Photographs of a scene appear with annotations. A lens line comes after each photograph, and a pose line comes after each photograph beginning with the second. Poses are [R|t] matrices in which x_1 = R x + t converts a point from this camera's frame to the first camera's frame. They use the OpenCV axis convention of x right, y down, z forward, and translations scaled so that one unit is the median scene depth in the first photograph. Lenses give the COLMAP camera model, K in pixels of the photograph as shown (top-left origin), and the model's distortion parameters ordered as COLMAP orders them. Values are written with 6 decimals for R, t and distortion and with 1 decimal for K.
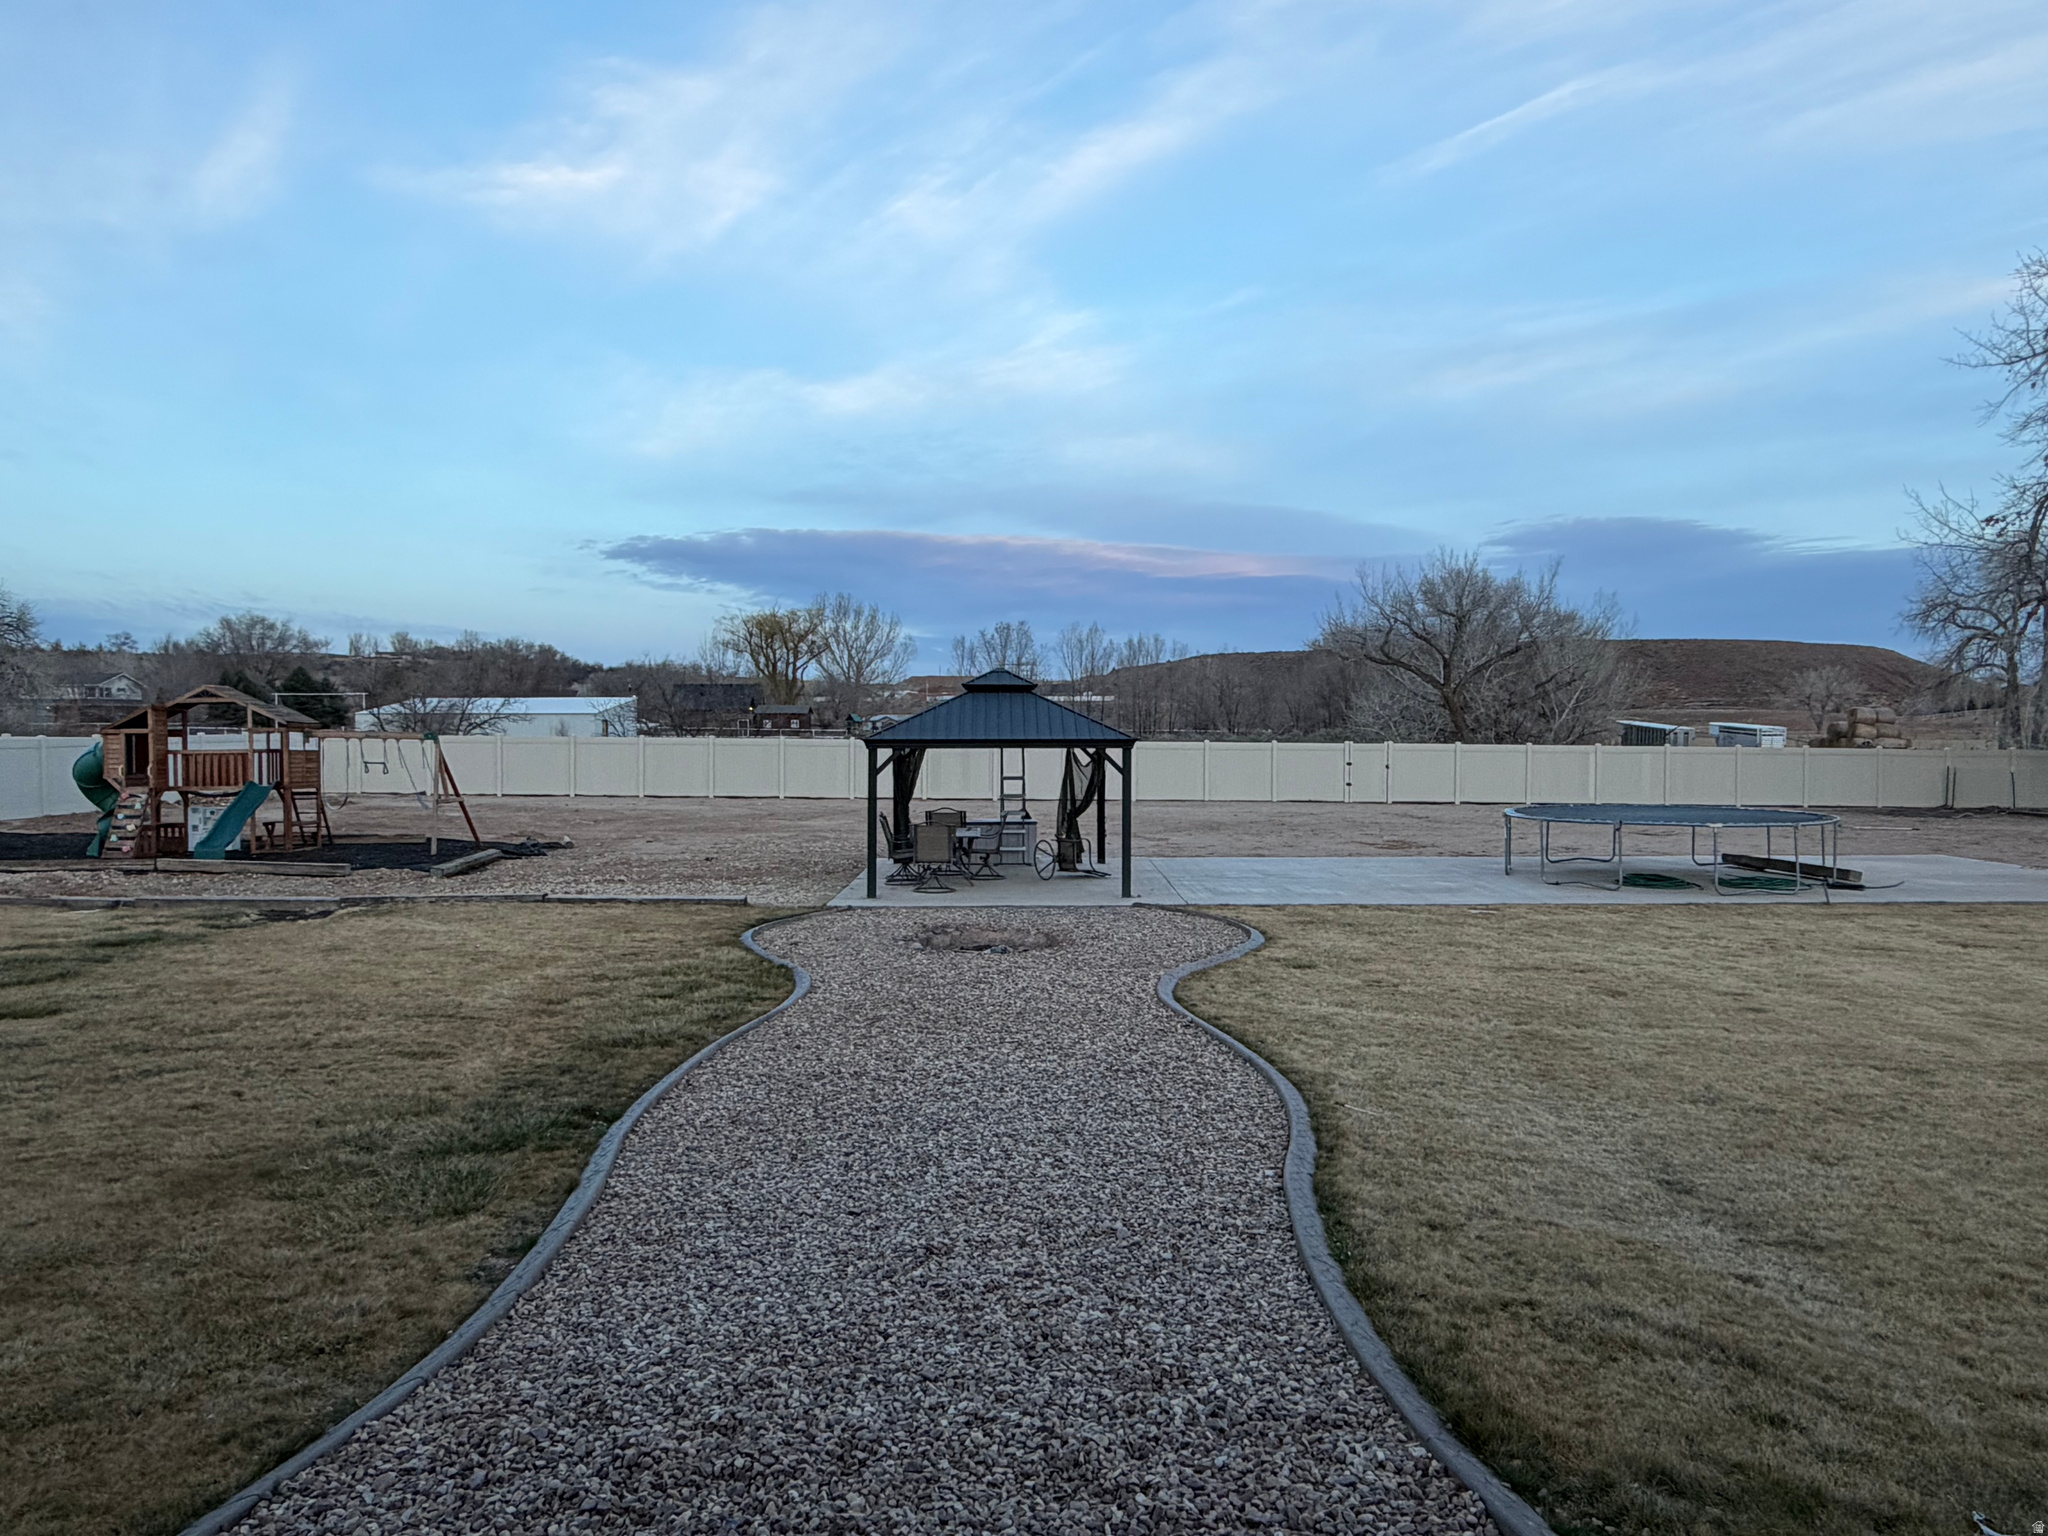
lens RADIAL K [[1441.6, 0, 1025.8], [0, 1441.6, 766.4], [0, 0, 1]] dist [0.072120, -0.078504]
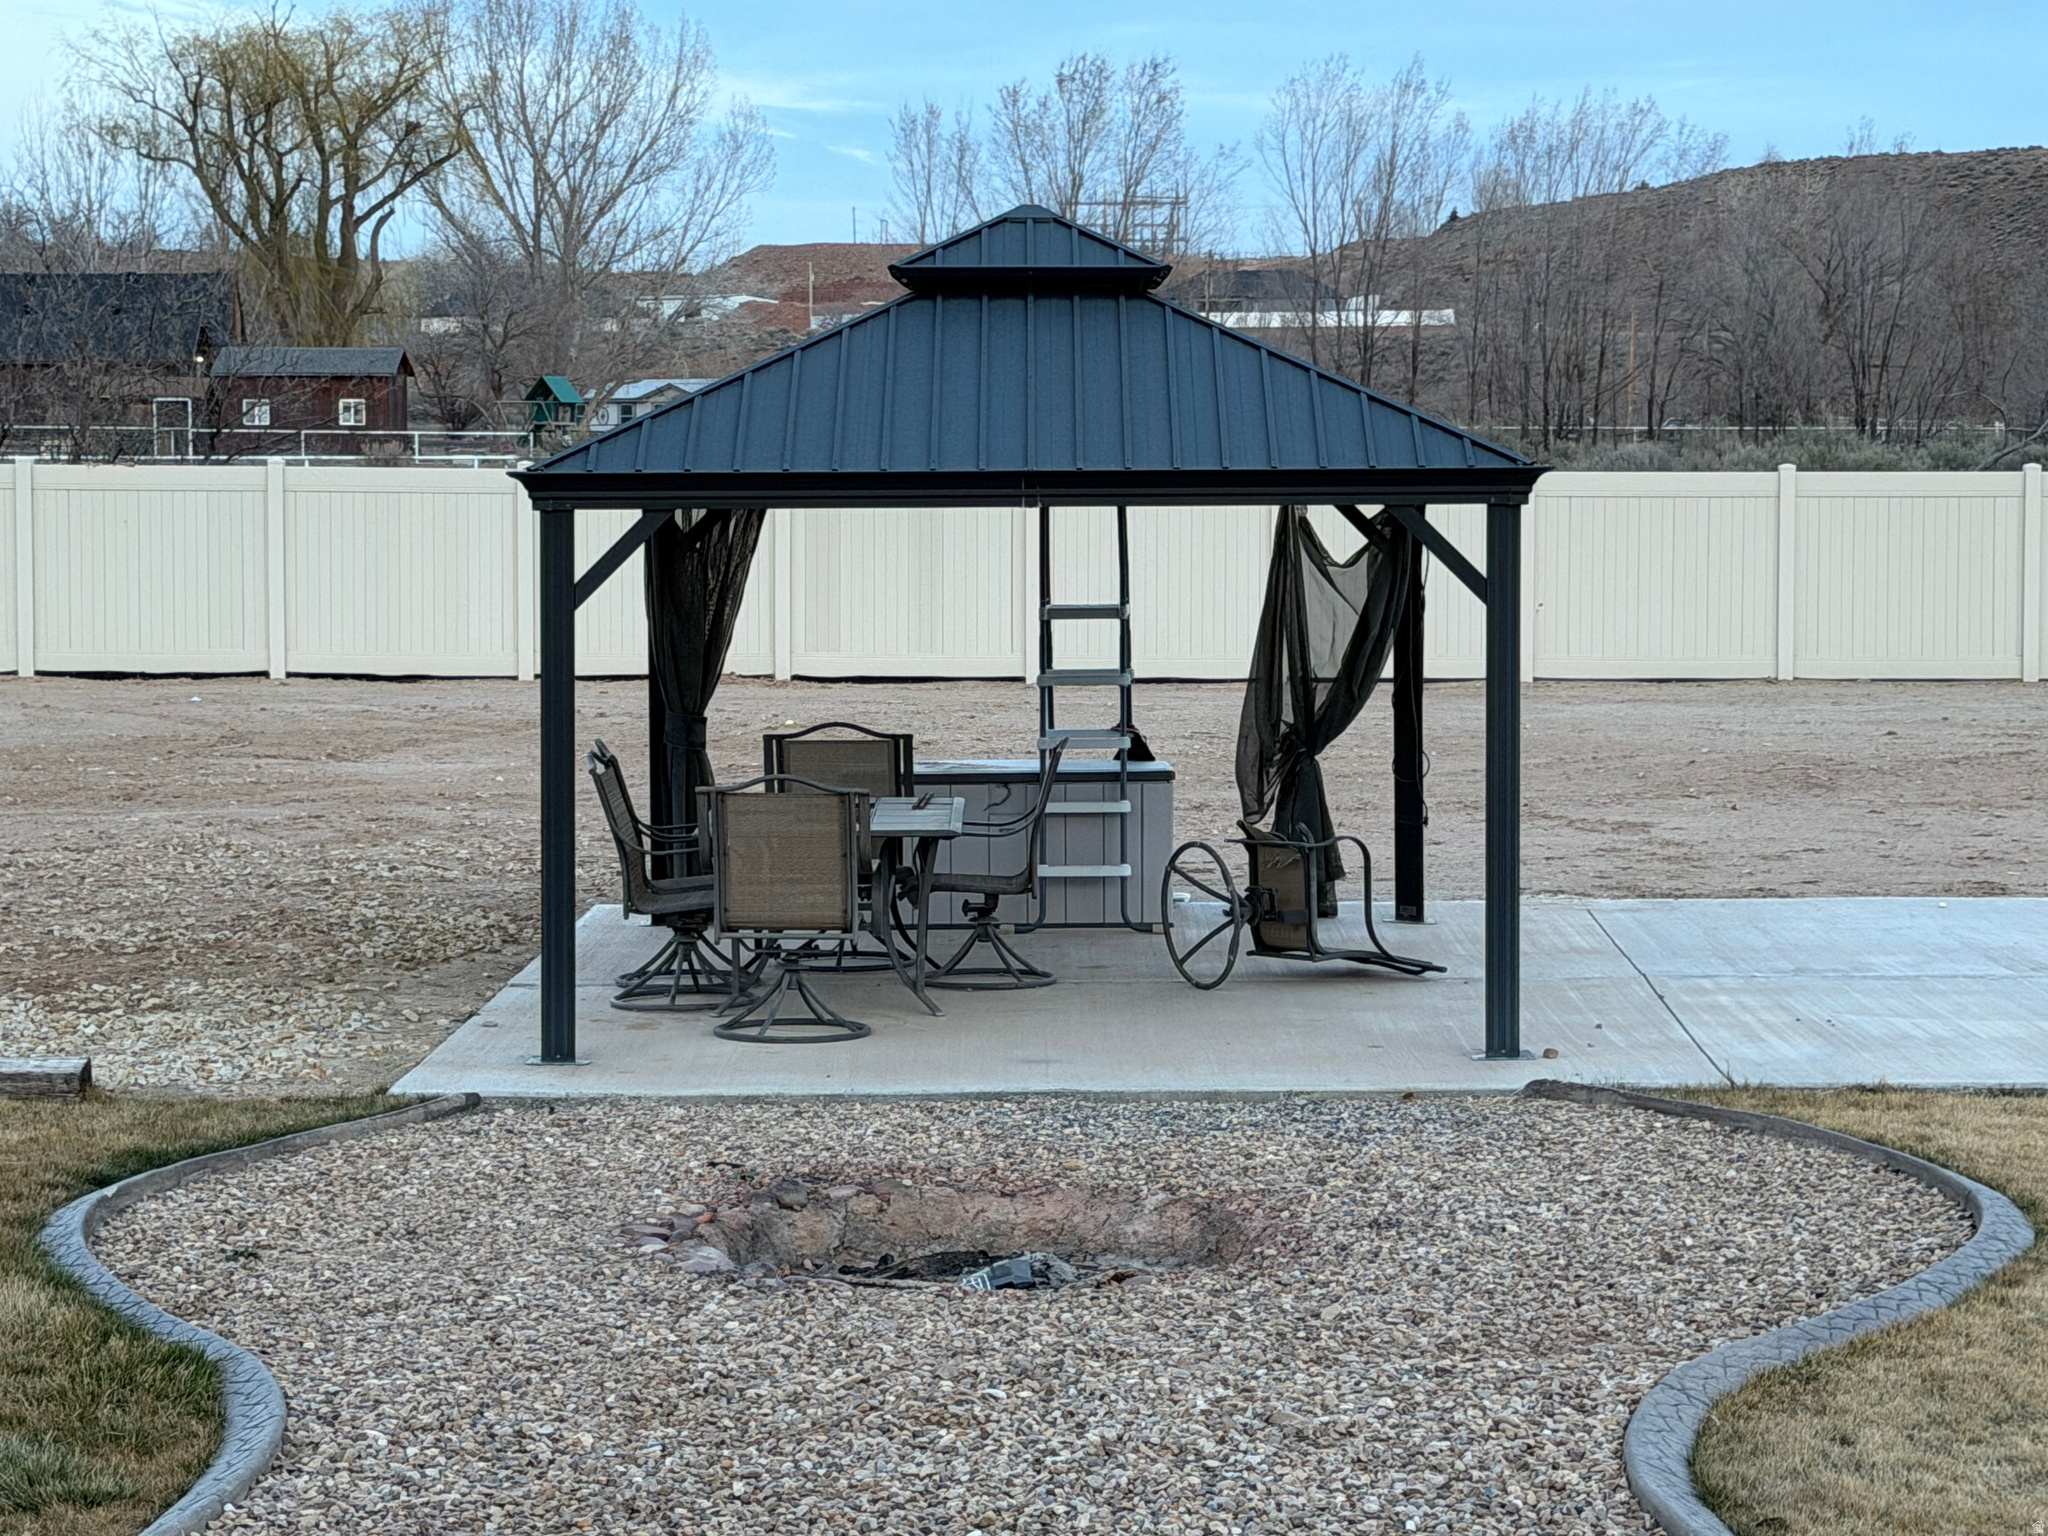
lens RADIAL K [[4728.7, 0, 1022.7], [0, 4728.7, 764.9], [0, 0, 1]] dist [0.119443, 0.000000]
pose [[0.999558, -0.002882, -0.029593, 0.006009], [0.004259, 0.998904, 0.046602, -0.004897], [0.029426, -0.046708, 0.998475, 0.107778]]
